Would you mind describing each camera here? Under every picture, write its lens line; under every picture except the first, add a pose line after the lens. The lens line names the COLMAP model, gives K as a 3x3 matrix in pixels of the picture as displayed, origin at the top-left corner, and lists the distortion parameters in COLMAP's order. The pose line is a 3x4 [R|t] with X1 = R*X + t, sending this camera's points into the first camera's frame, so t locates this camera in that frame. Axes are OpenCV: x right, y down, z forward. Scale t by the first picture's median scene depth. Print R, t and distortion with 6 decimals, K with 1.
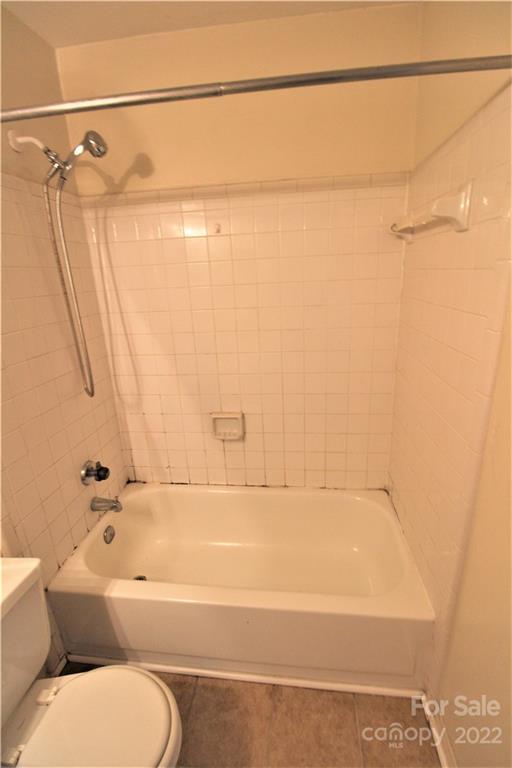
lens RADIAL K [[352.8, 0, 251.0], [0, 352.8, 385.9], [0, 0, 1]] dist [0.000909, -0.014052]
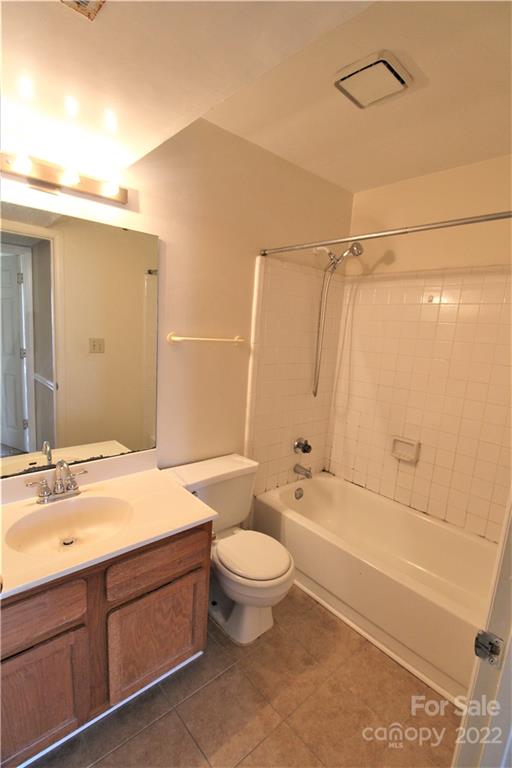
lens RADIAL K [[352.8, 0, 251.0], [0, 352.8, 385.9], [0, 0, 1]] dist [0.000909, -0.014052]
pose [[0.737981, 0.202474, -0.643730, 0.318256], [-0.303796, 0.951476, -0.049005, 0.140314], [0.602572, 0.231727, 0.763682, -0.355629]]
